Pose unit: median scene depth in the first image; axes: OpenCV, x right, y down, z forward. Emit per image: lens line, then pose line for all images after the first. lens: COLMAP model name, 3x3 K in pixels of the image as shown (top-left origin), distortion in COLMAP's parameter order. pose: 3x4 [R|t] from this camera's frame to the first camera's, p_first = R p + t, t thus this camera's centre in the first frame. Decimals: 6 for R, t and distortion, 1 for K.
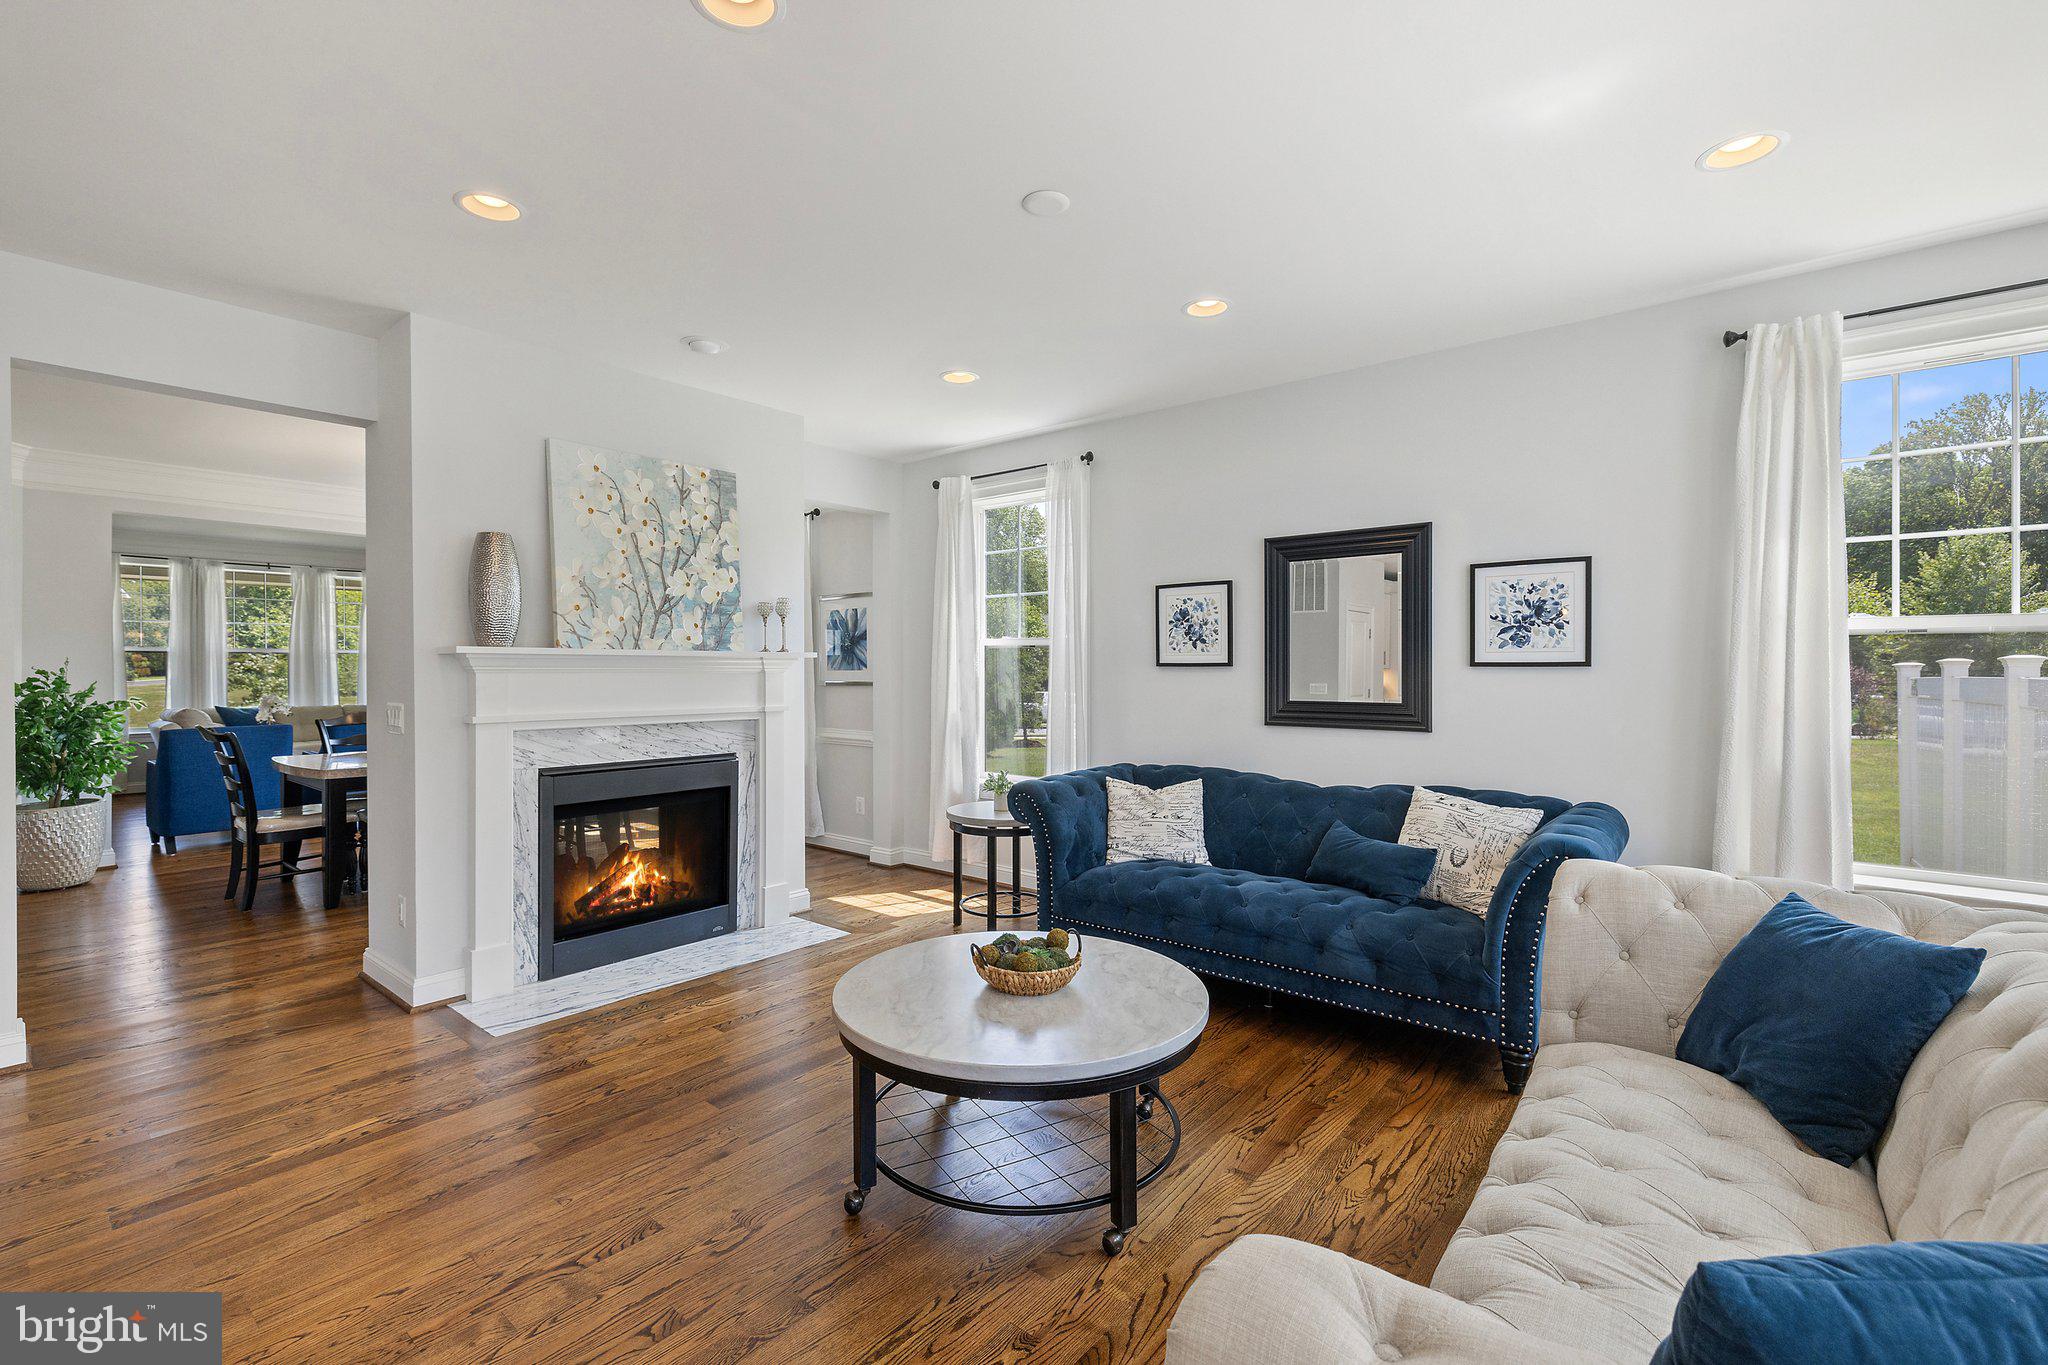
lens RADIAL K [[893.8, 0, 1009.0], [0, 893.8, 677.2], [0, 0, 1]] dist [0.000686, -0.000534]
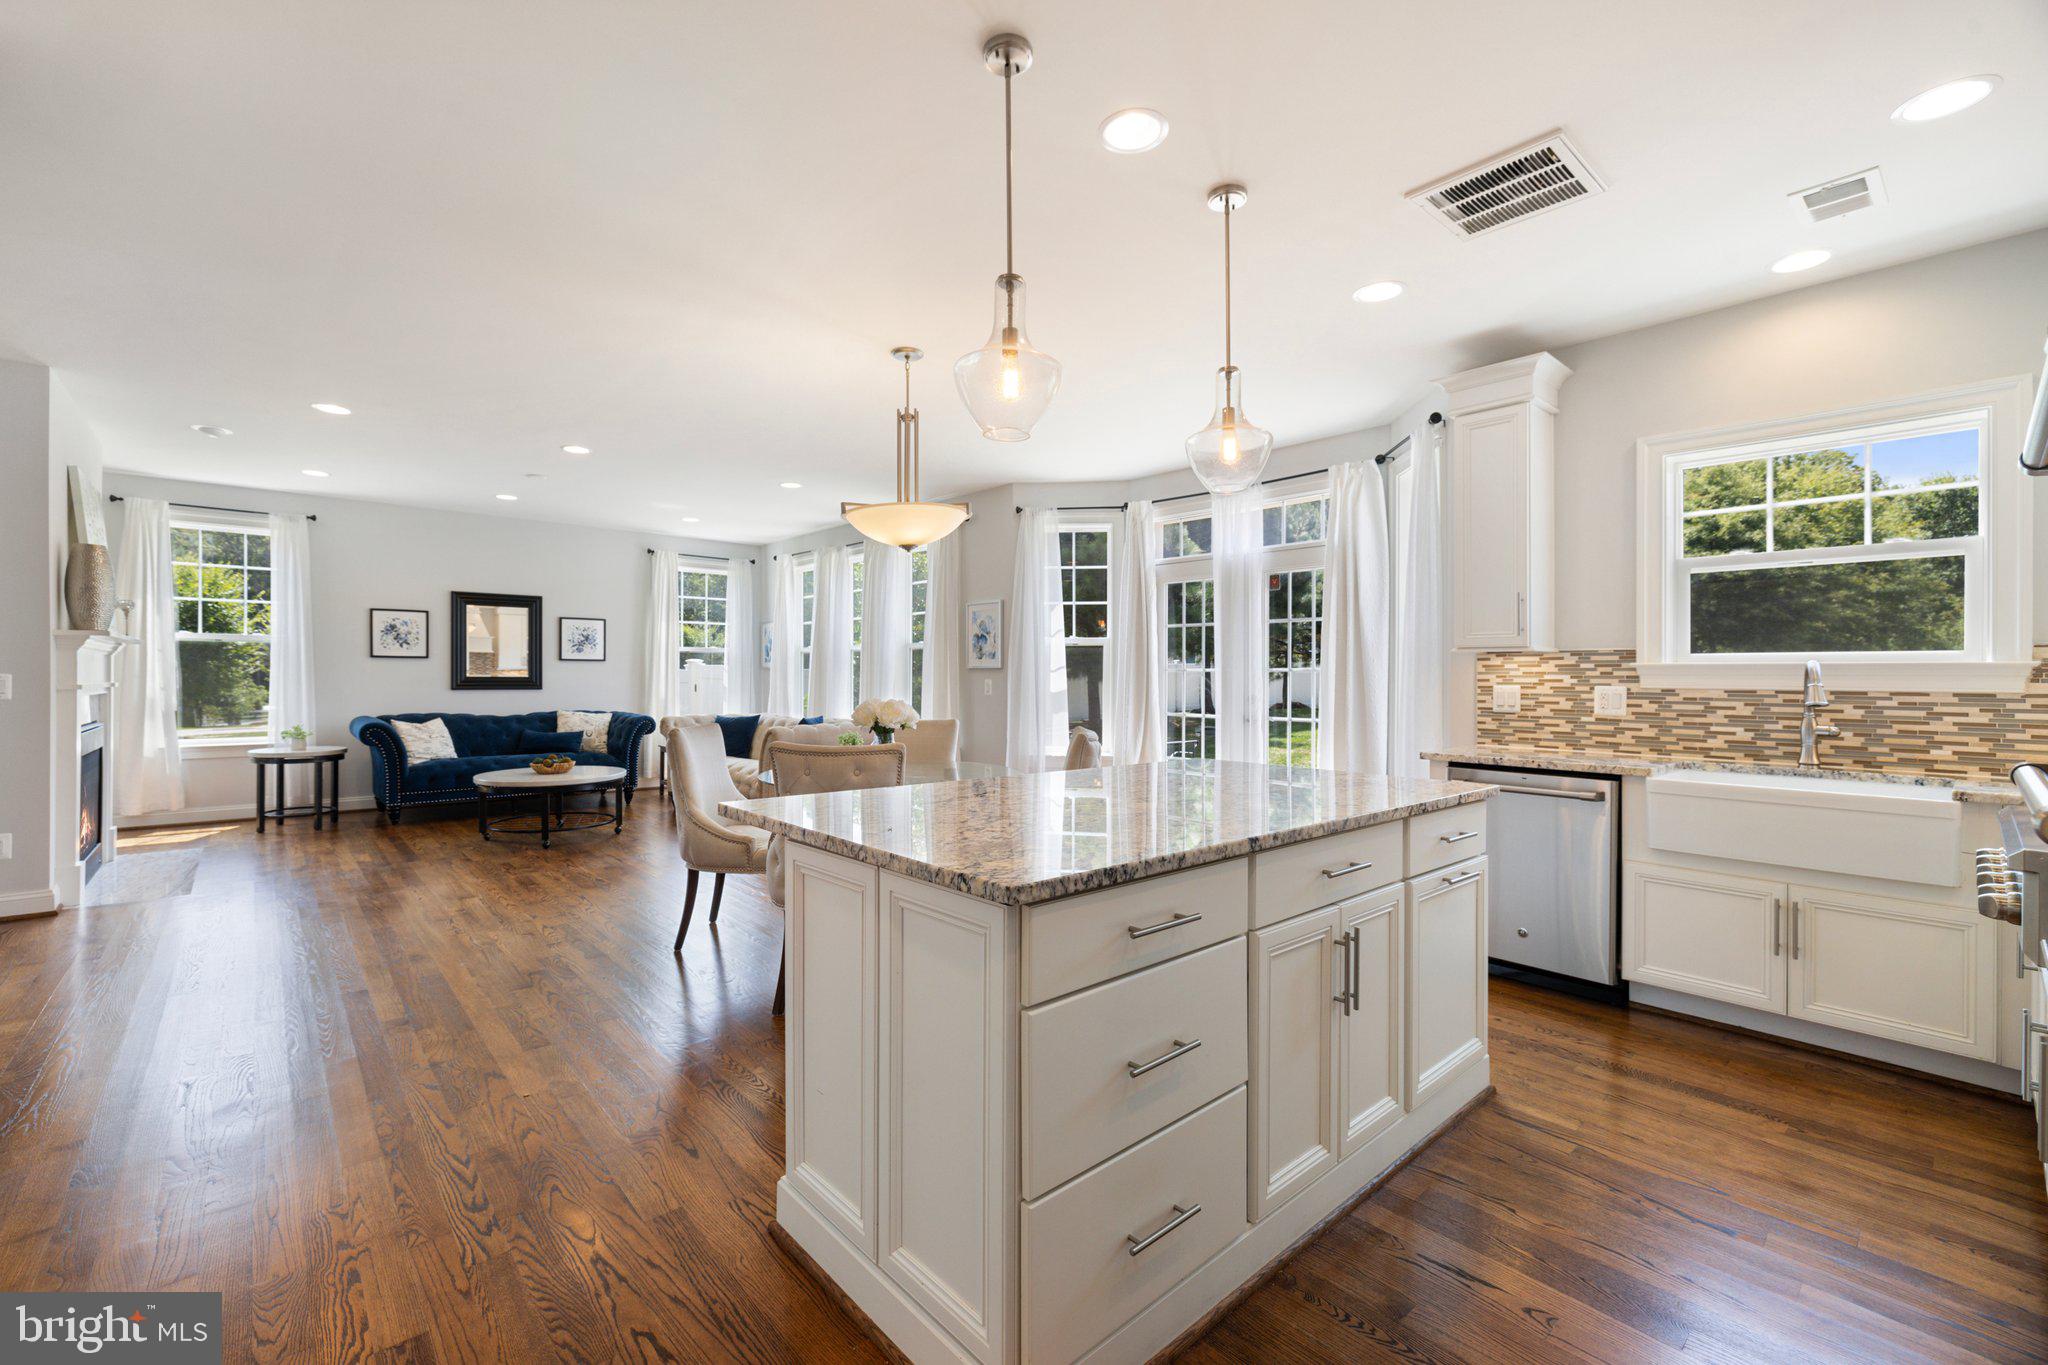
lens RADIAL K [[855.1, 0, 993.2], [0, 855.1, 671.1], [0, 0, 1]] dist [-0.002681, 0.000152]
pose [[0.159438, 0.008304, 0.987173, -1.361463], [0.004366, 0.999949, -0.009116, 0.036899], [-0.987198, 0.005764, 0.159393, -0.431146]]
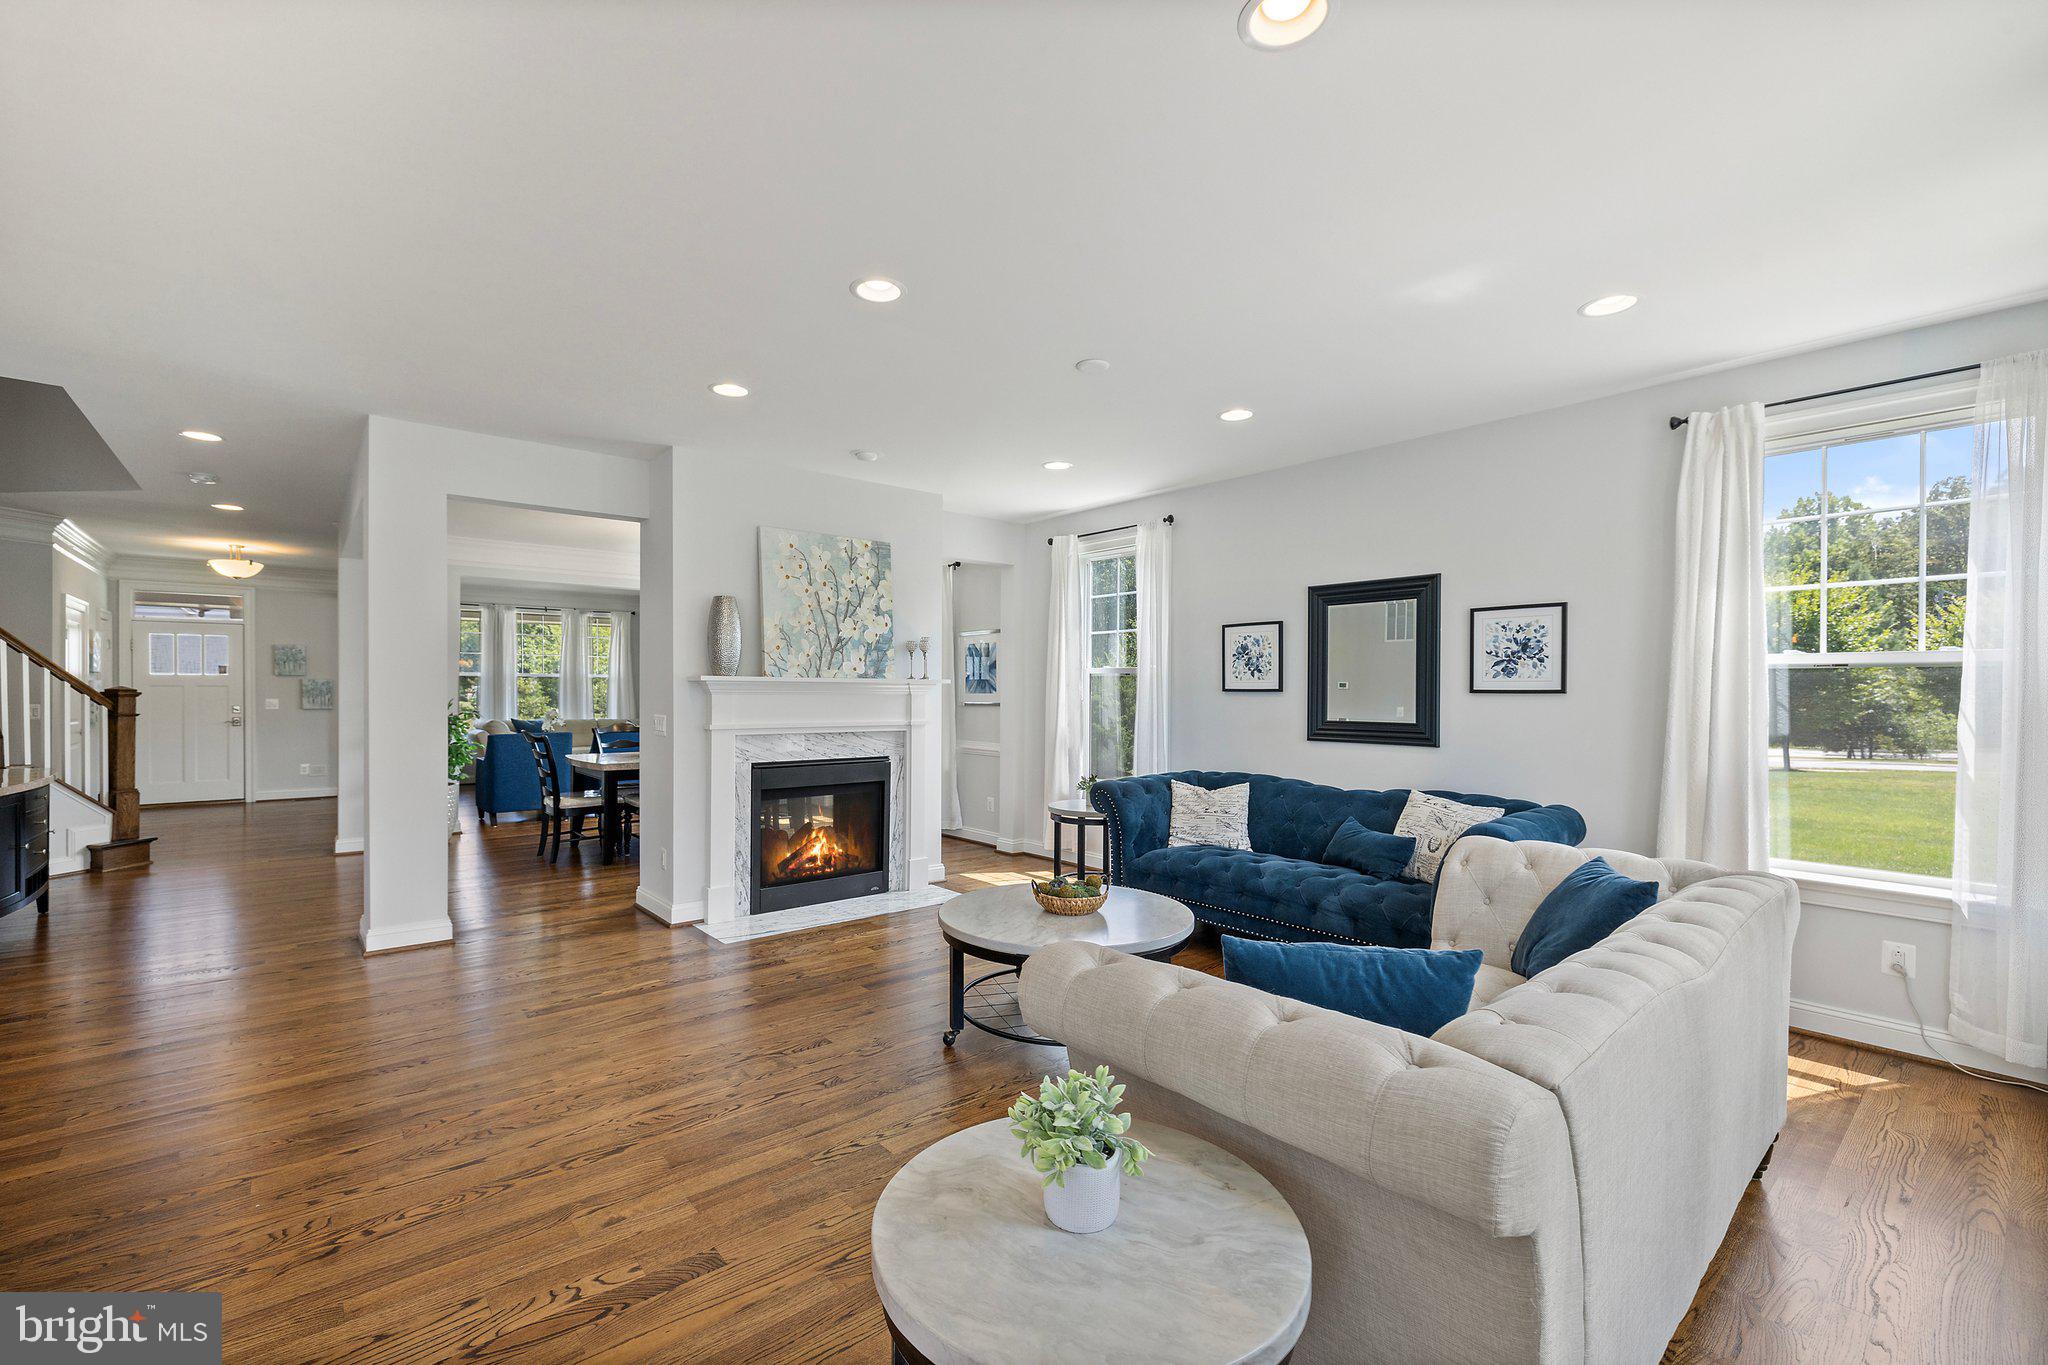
lens RADIAL K [[867.7, 0, 1005.4], [0, 867.7, 697.7], [0, 0, 1]] dist [-0.001153, -0.000112]
pose [[0.983657, 0.005909, -0.179957, 0.098175], [-0.006302, 0.999979, -0.001613, 0.000096], [0.179944, 0.002721, 0.983673, -0.239493]]
